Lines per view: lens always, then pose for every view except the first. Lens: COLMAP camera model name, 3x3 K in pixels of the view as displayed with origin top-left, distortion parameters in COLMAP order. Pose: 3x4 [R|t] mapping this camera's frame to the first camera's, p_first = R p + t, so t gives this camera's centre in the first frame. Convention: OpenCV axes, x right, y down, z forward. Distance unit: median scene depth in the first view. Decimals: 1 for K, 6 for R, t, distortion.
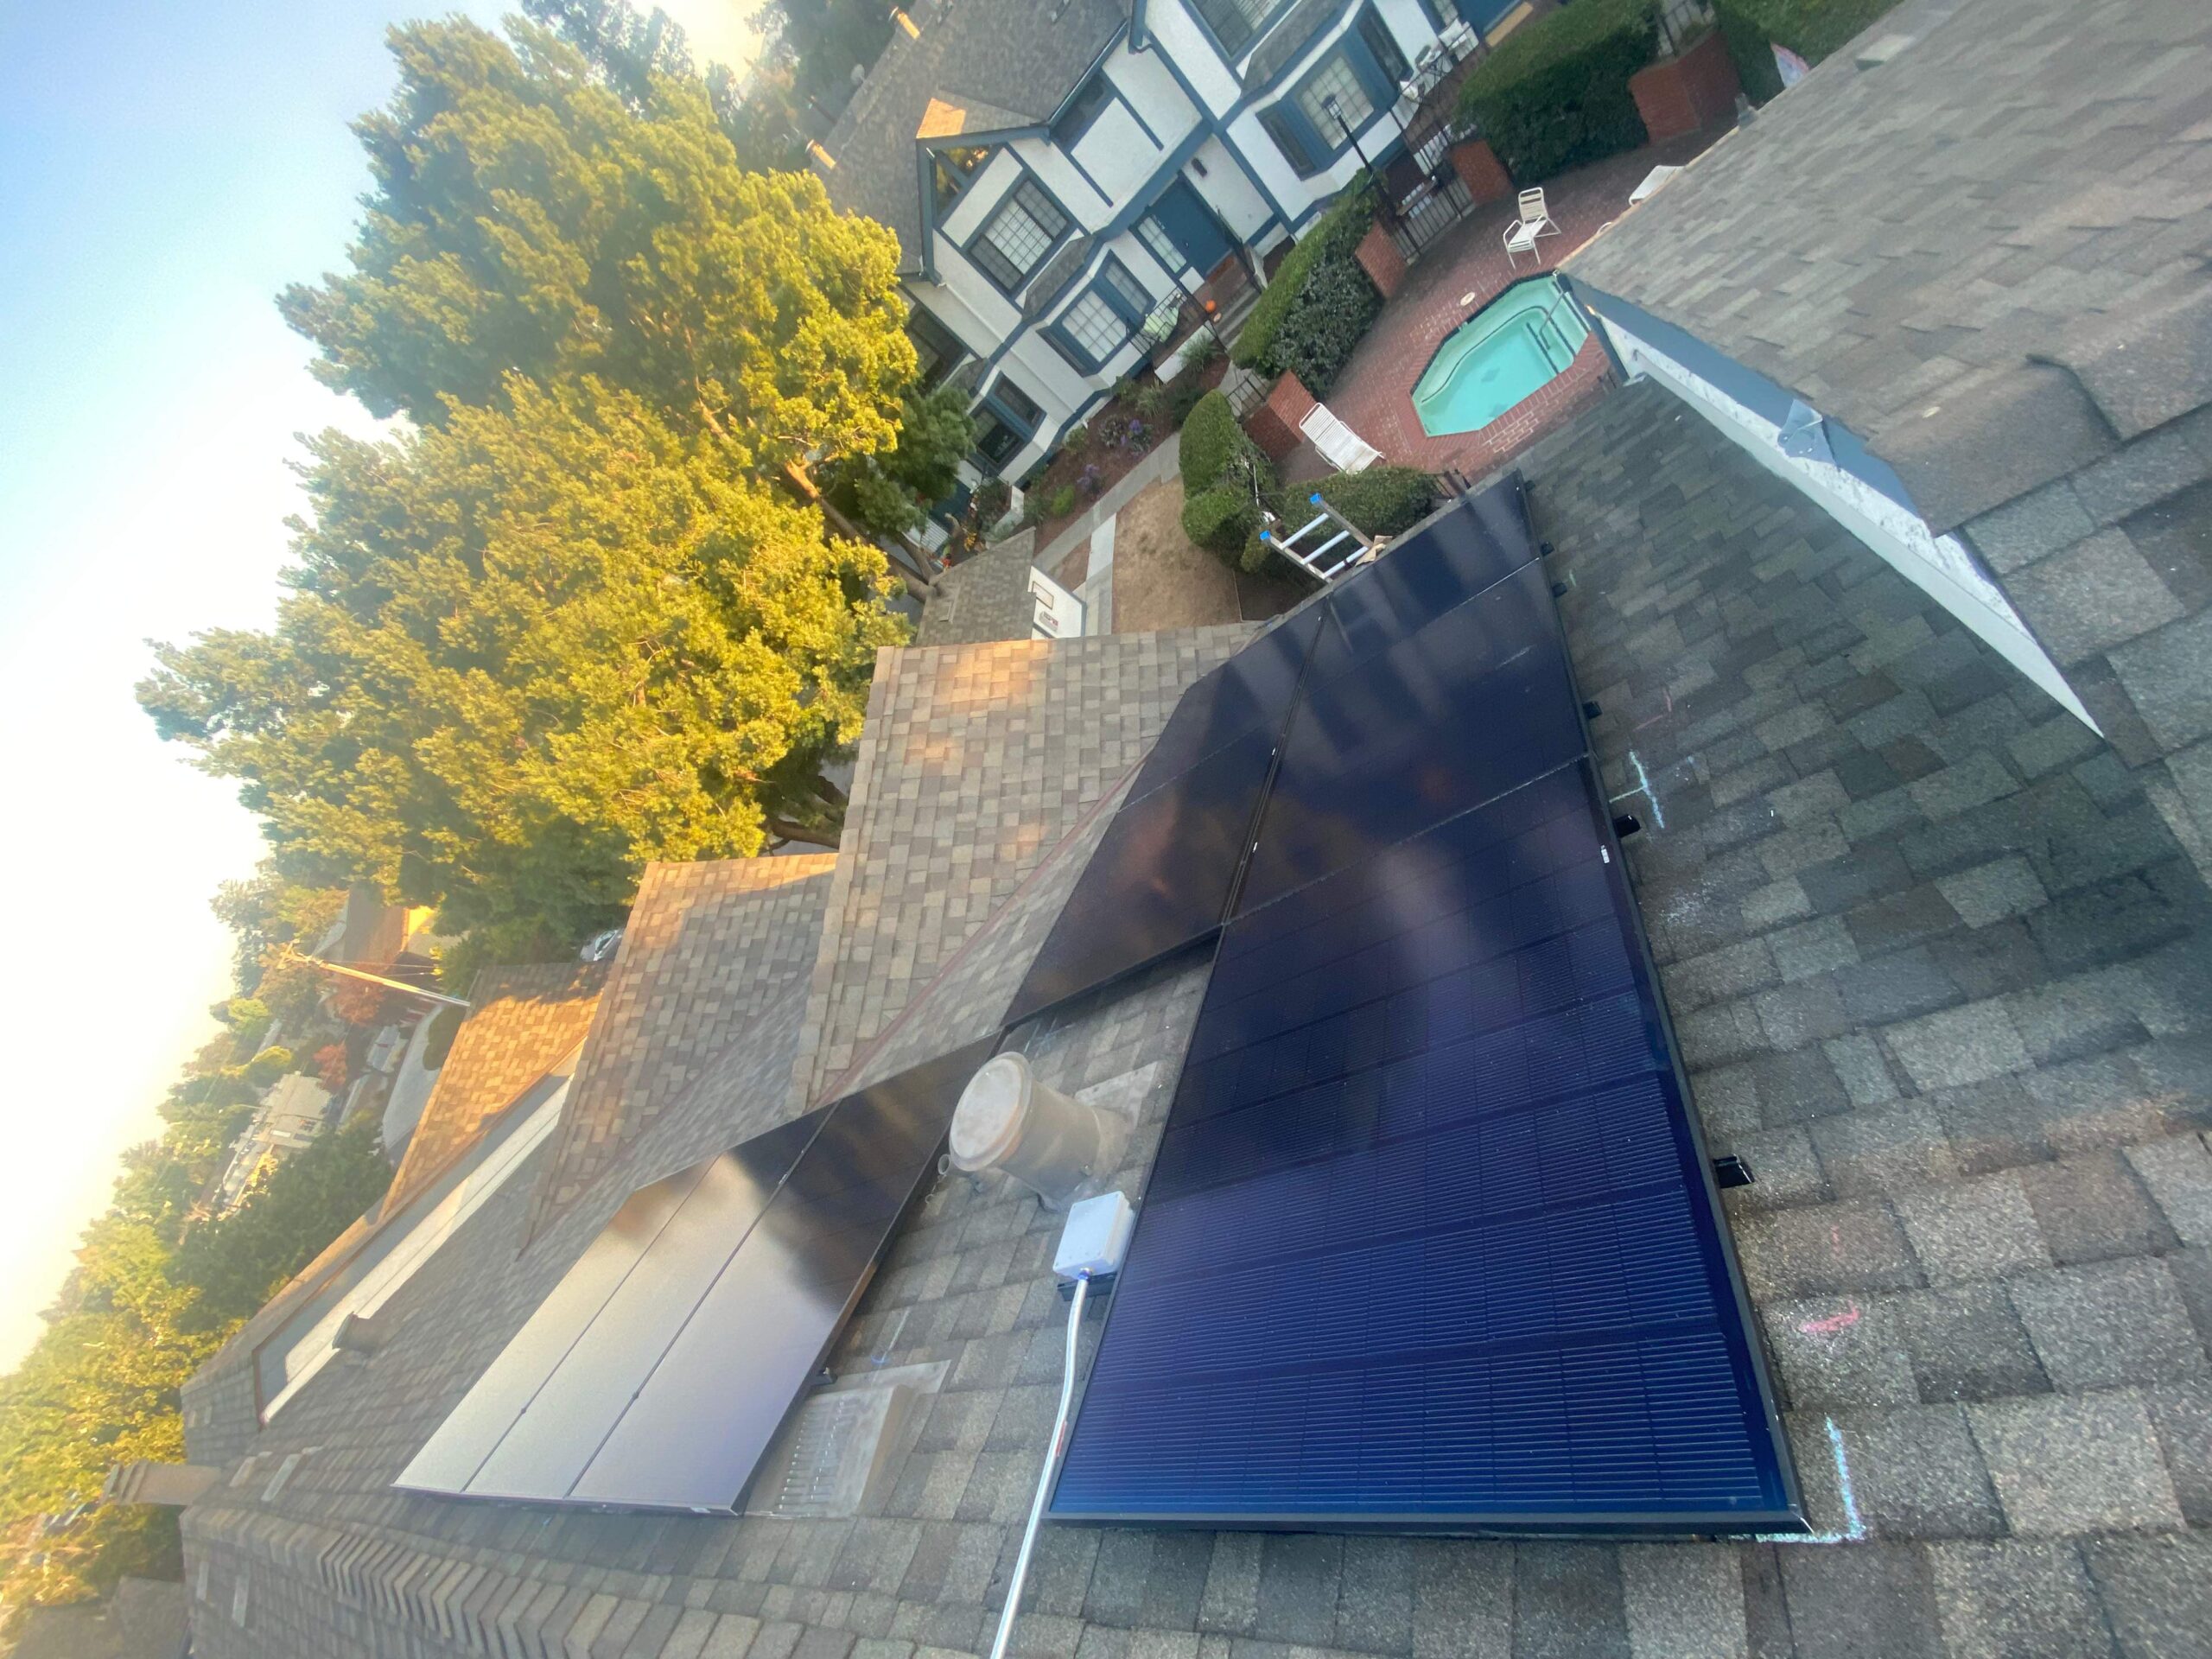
lens RADIAL K [[890.6, 0, 1106.0], [0, 890.6, 829.5], [0, 0, 1]] dist [0.009799, -0.015988]
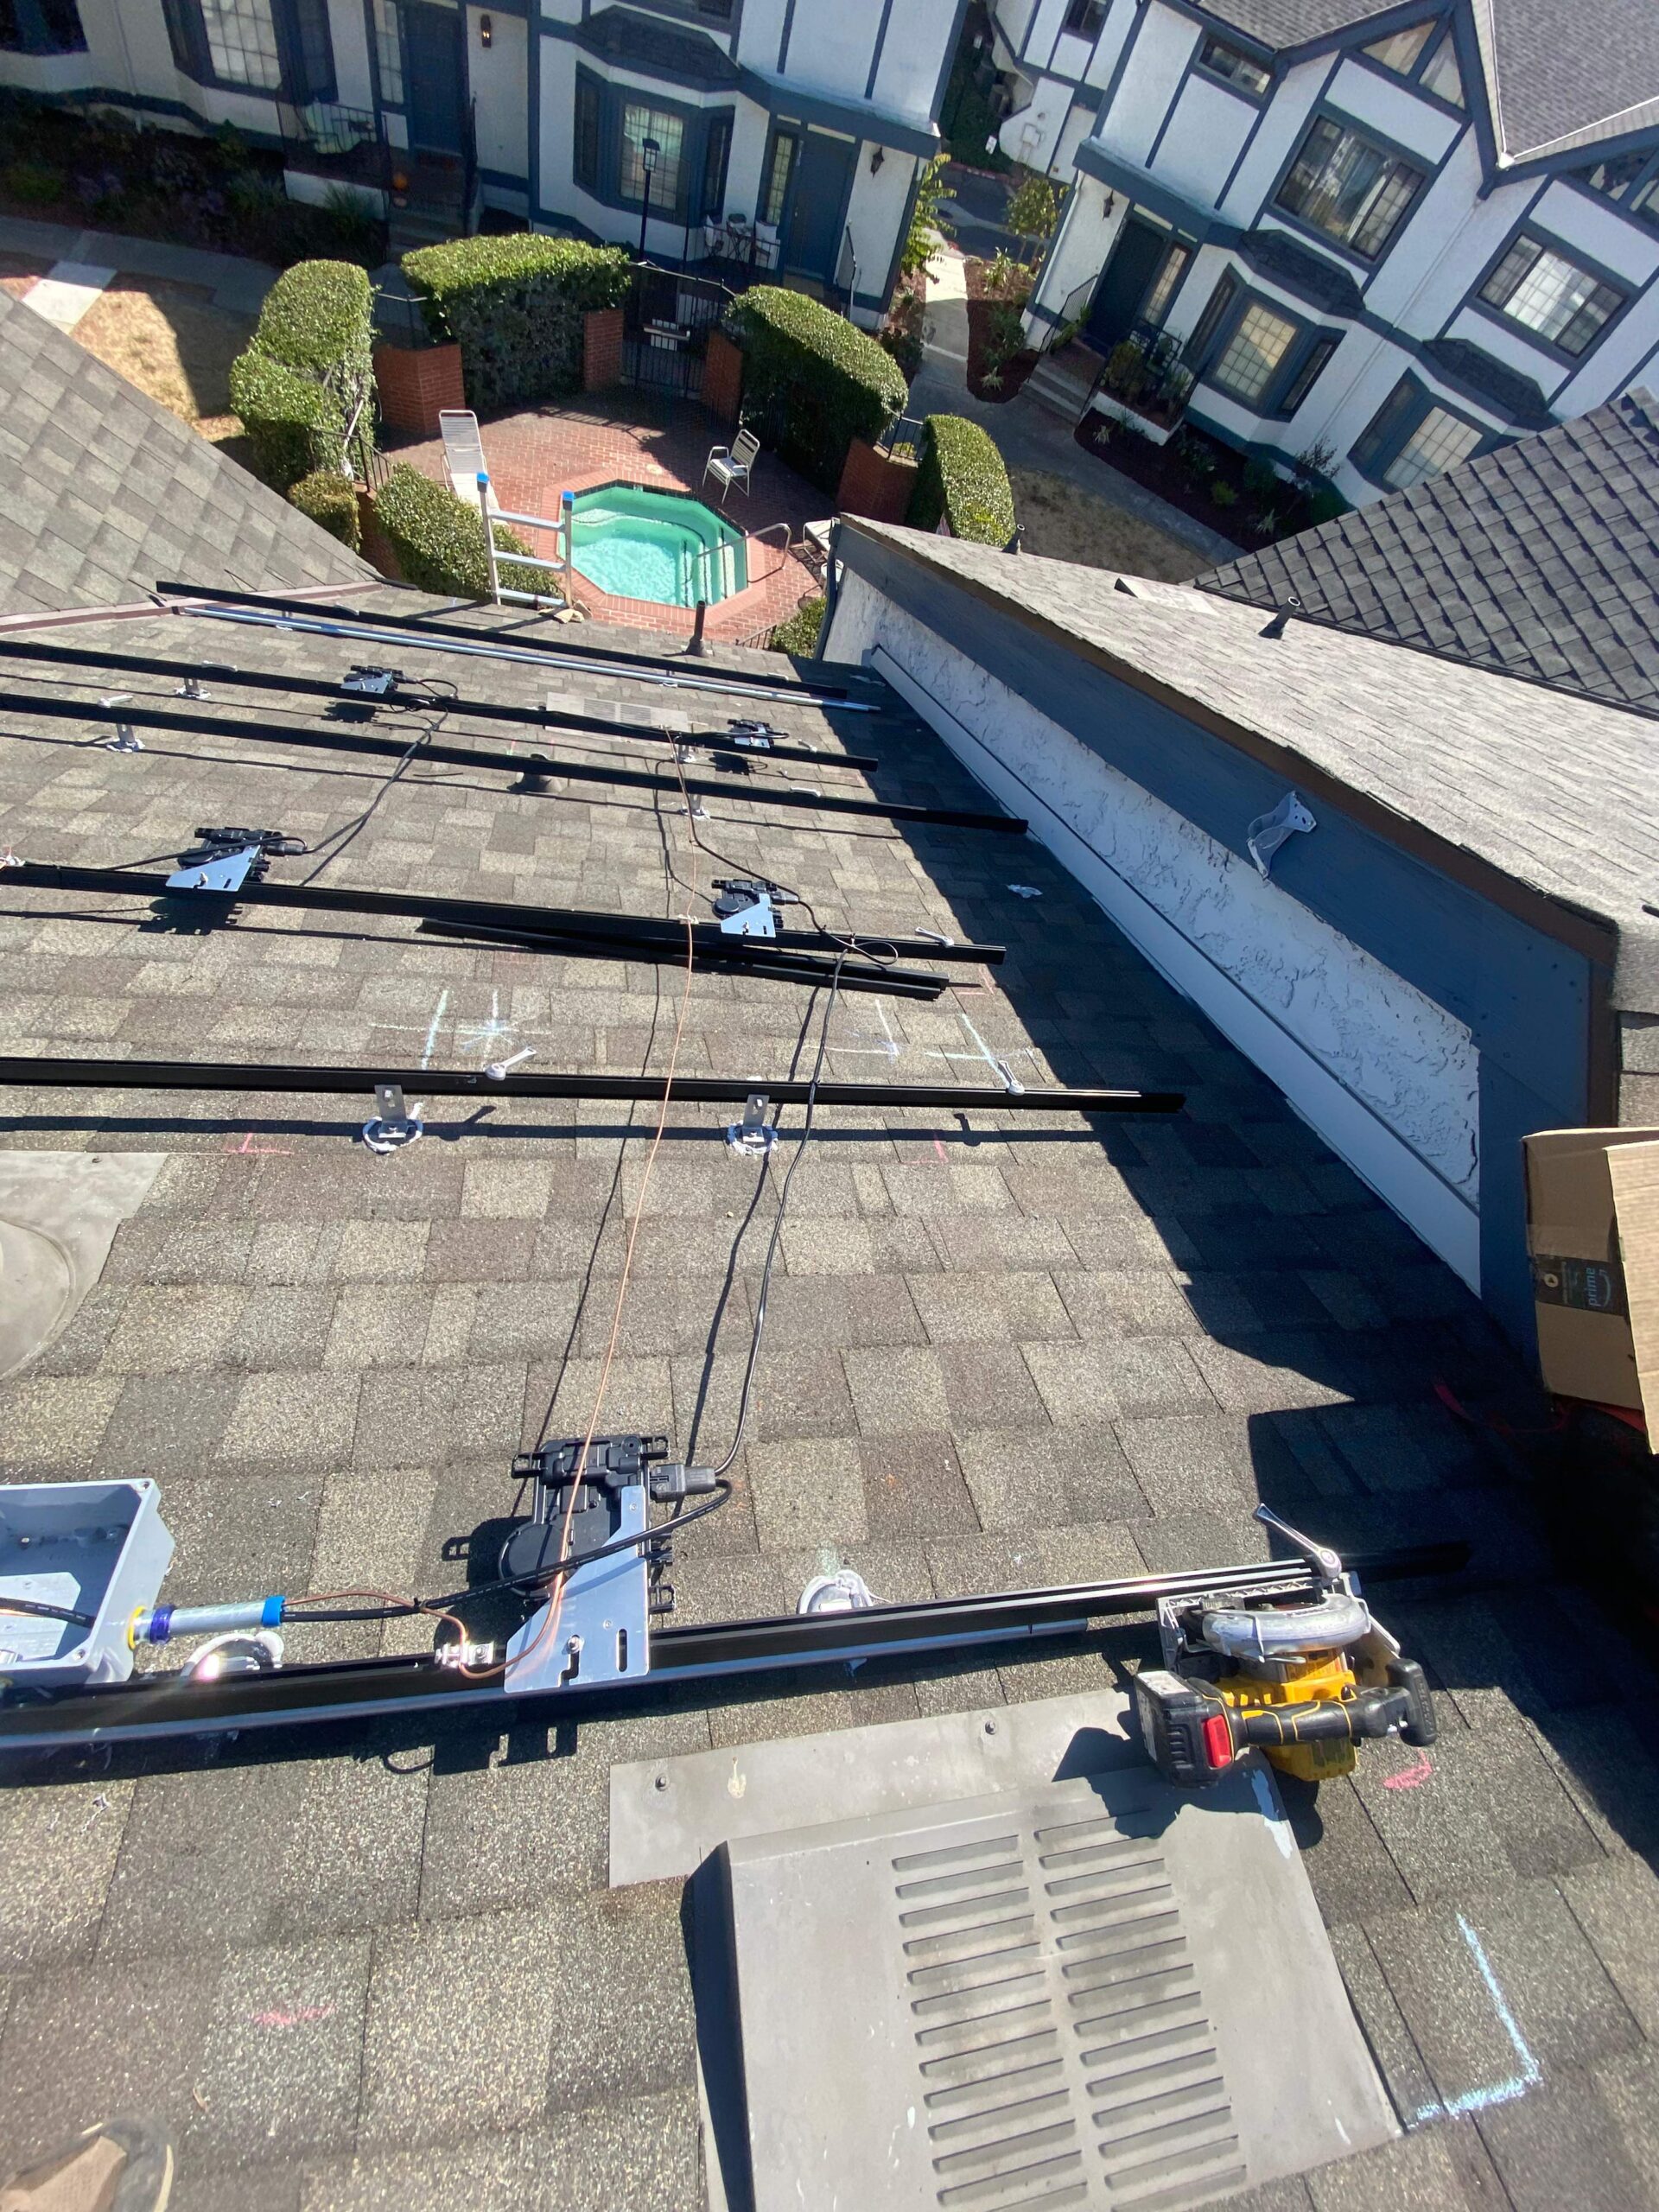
lens RADIAL K [[895.4, 0, 828.2], [0, 895.4, 1102.1], [0, 0, 1]] dist [0.006534, -0.014579]
pose [[0.513208, 0.338062, 0.788880, -0.030490], [-0.441456, 0.892223, -0.095157, 0.023383], [-0.736026, -0.299421, 0.607135, 0.085104]]
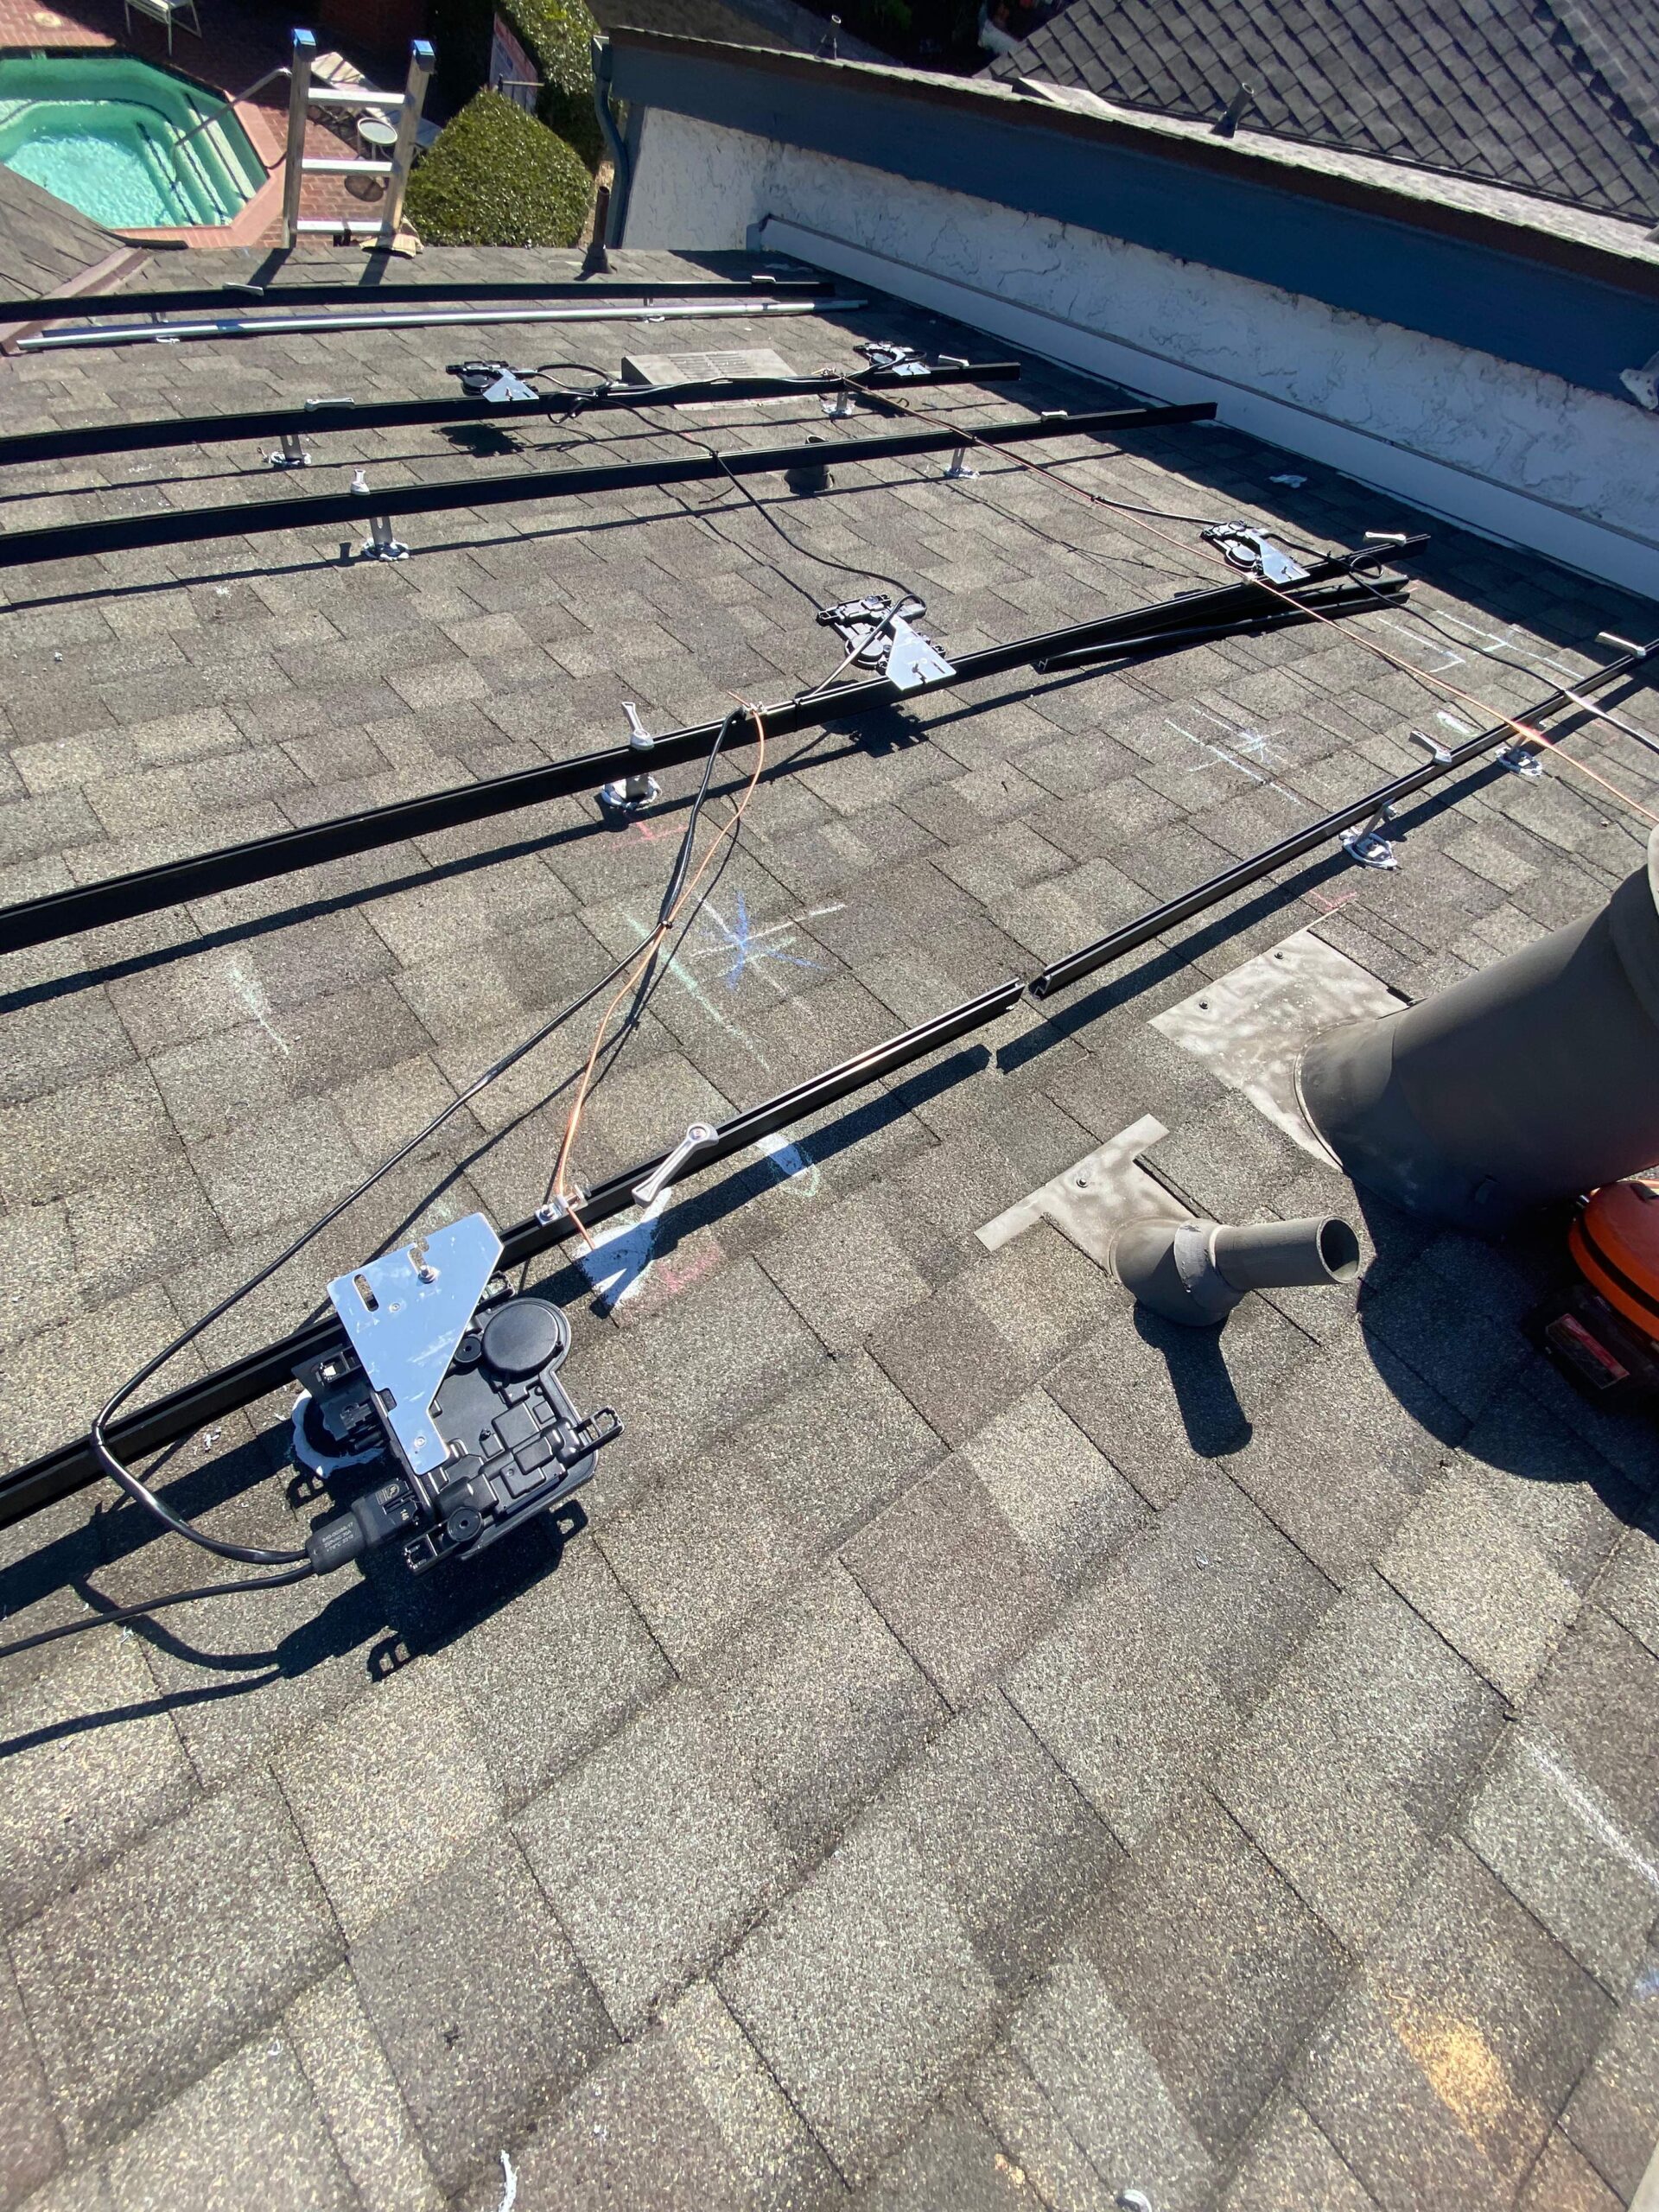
lens RADIAL K [[895.4, 0, 828.2], [0, 895.4, 1102.1], [0, 0, 1]] dist [0.006534, -0.014579]
pose [[0.298201, -0.101326, 0.949109, -0.095500], [-0.087736, 0.987230, 0.132962, 0.059761], [-0.950462, -0.122921, 0.285504, 0.212526]]
